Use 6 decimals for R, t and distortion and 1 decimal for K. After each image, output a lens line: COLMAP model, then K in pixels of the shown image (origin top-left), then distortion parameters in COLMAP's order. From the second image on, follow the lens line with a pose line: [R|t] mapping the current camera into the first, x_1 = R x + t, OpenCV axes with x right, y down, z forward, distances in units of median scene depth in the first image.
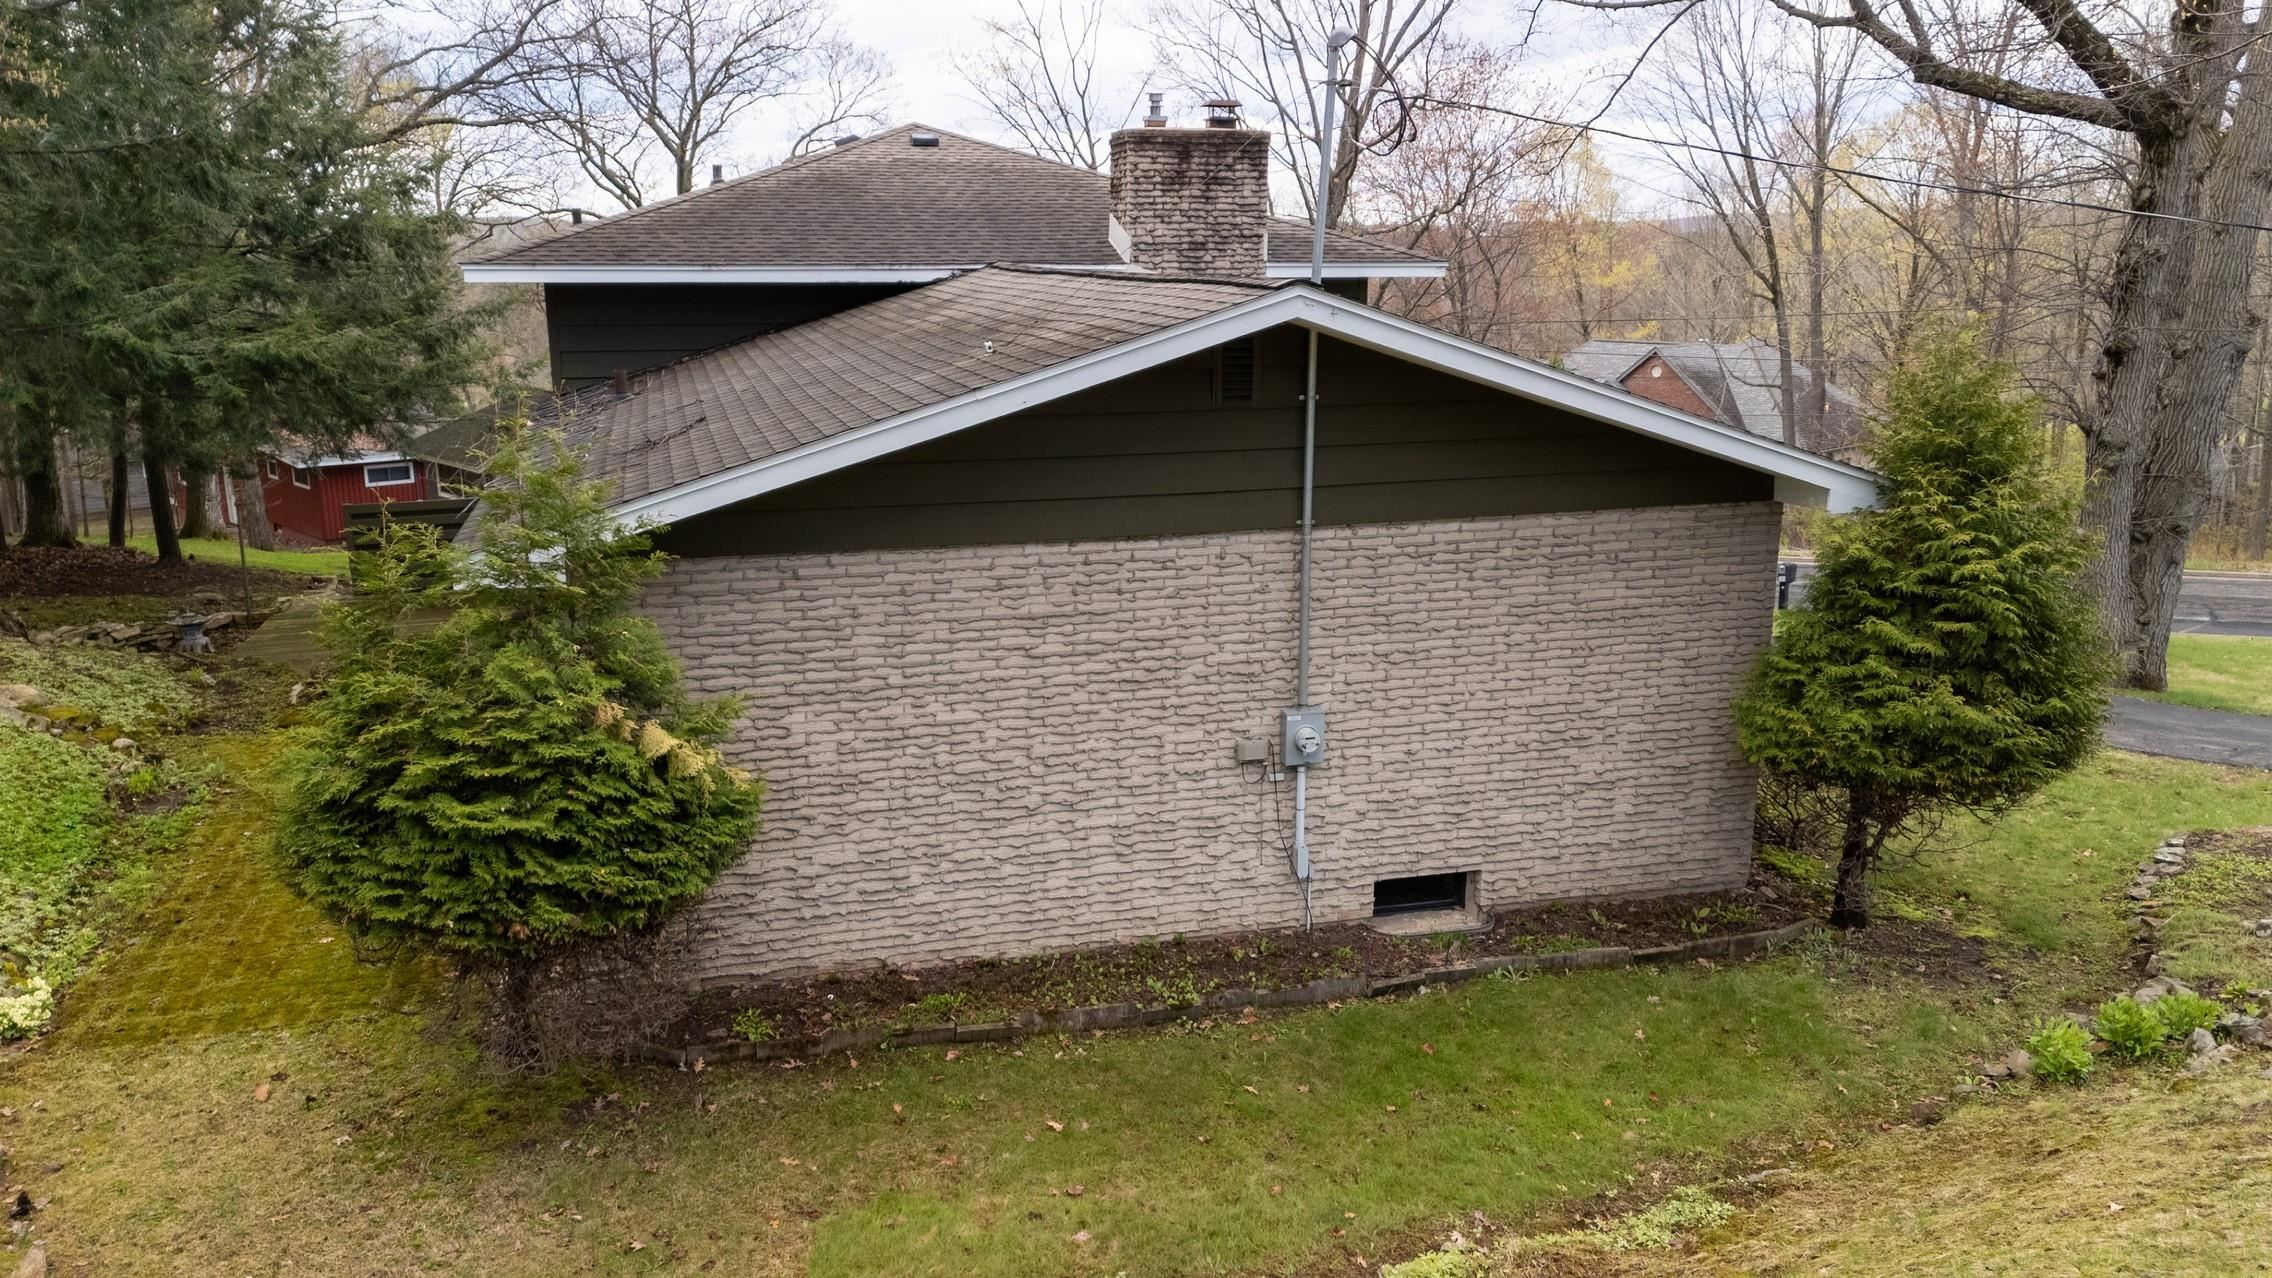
lens RADIAL K [[1681.1, 0, 1144.9], [0, 1681.1, 625.7], [0, 0, 1]] dist [0.060052, -0.018466]
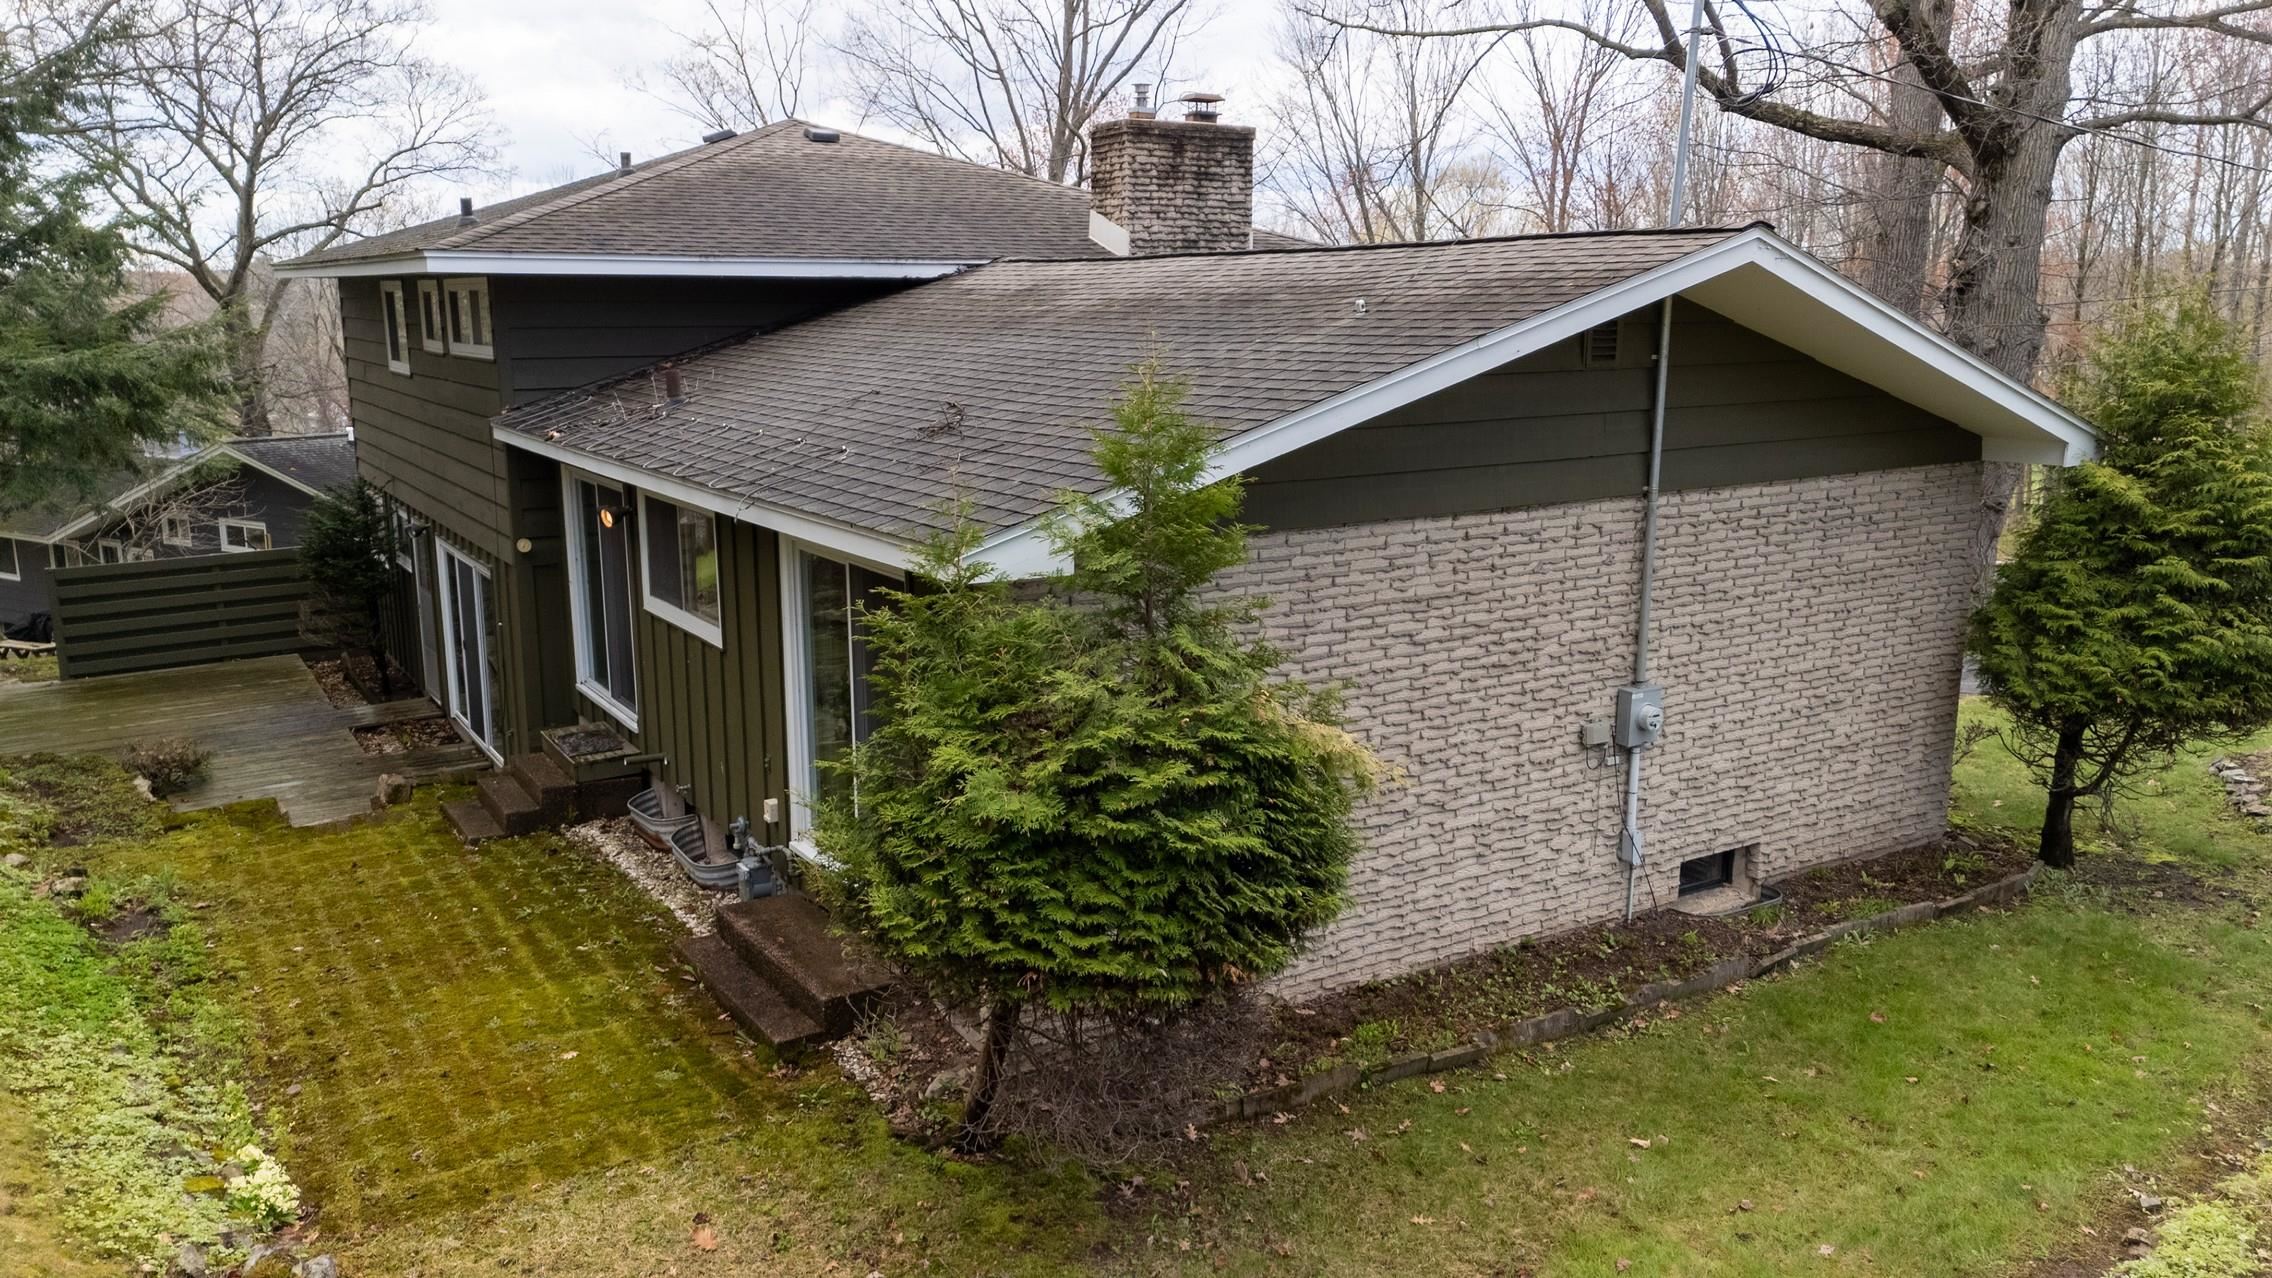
lens RADIAL K [[1681.1, 0, 1131.8], [0, 1681.1, 633.5], [0, 0, 1]] dist [0.060052, -0.018466]
pose [[0.957574, -0.057113, 0.282470, -0.447931], [0.065604, 0.997631, -0.020684, 0.020556], [-0.280620, 0.038337, 0.959053, 0.157569]]
